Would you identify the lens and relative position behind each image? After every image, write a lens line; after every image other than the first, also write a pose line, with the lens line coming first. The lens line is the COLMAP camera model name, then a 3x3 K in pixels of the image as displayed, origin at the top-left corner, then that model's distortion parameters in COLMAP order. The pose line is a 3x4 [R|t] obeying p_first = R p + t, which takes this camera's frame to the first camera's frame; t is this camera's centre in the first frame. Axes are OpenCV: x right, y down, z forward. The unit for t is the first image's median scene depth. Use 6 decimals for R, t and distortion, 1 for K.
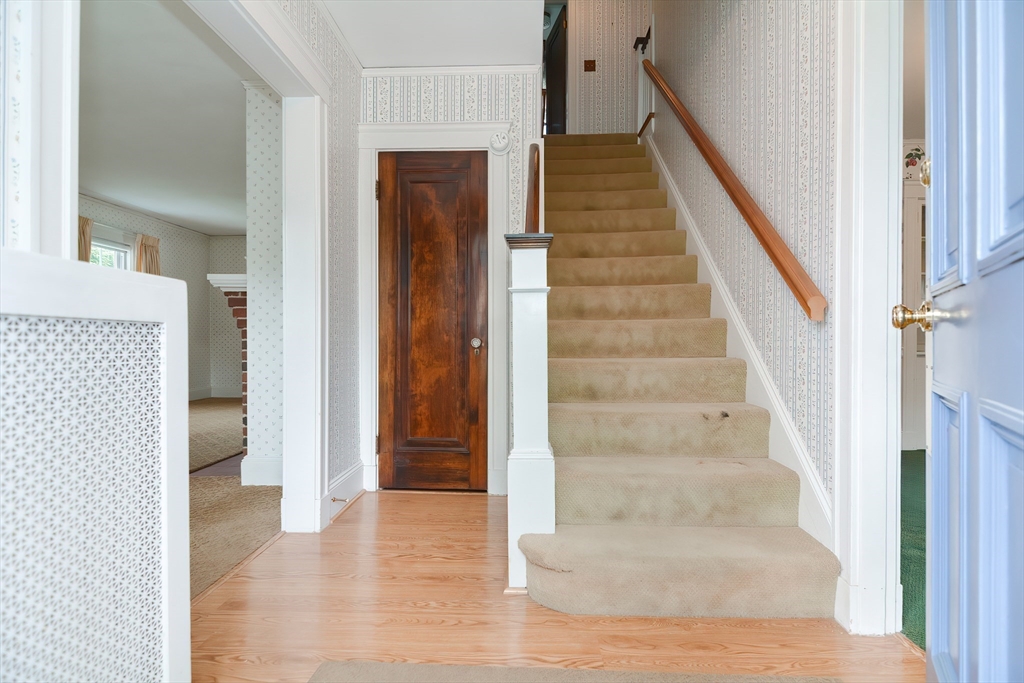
lens RADIAL K [[499.0, 0, 512.8], [0, 499.0, 340.5], [0, 0, 1]] dist [0.009876, -0.010564]
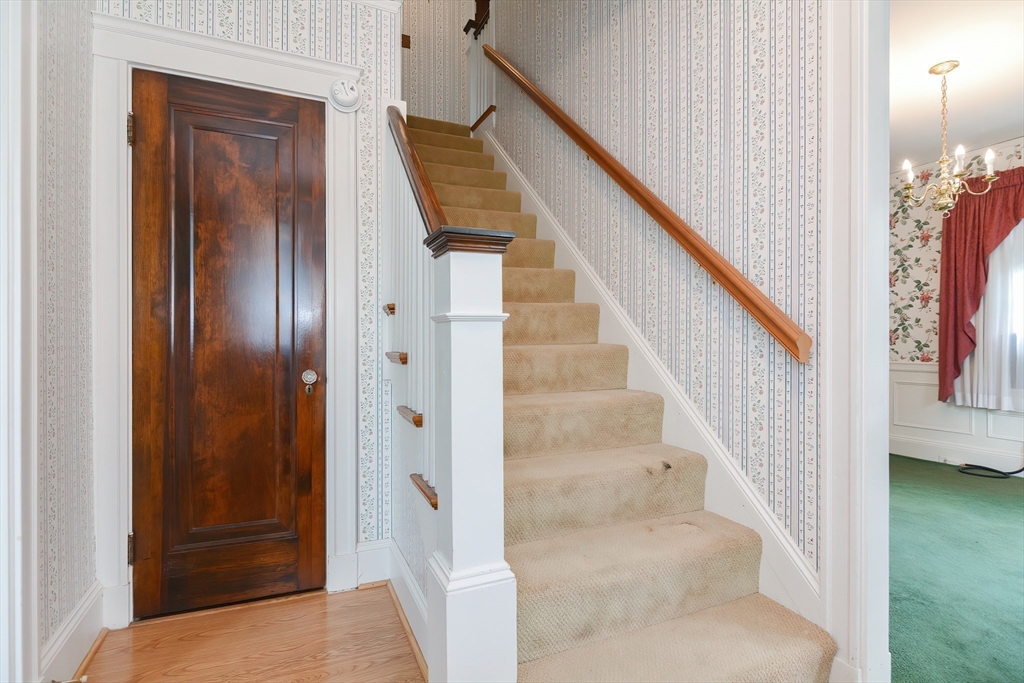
lens RADIAL K [[499.0, 0, 511.9], [0, 499.0, 340.8], [0, 0, 1]] dist [0.009876, -0.010564]
pose [[0.893819, 0.000126, 0.448427, -0.131805], [0.000997, 0.999997, -0.002268, -0.042814], [-0.448426, 0.002474, 0.893816, 0.254783]]
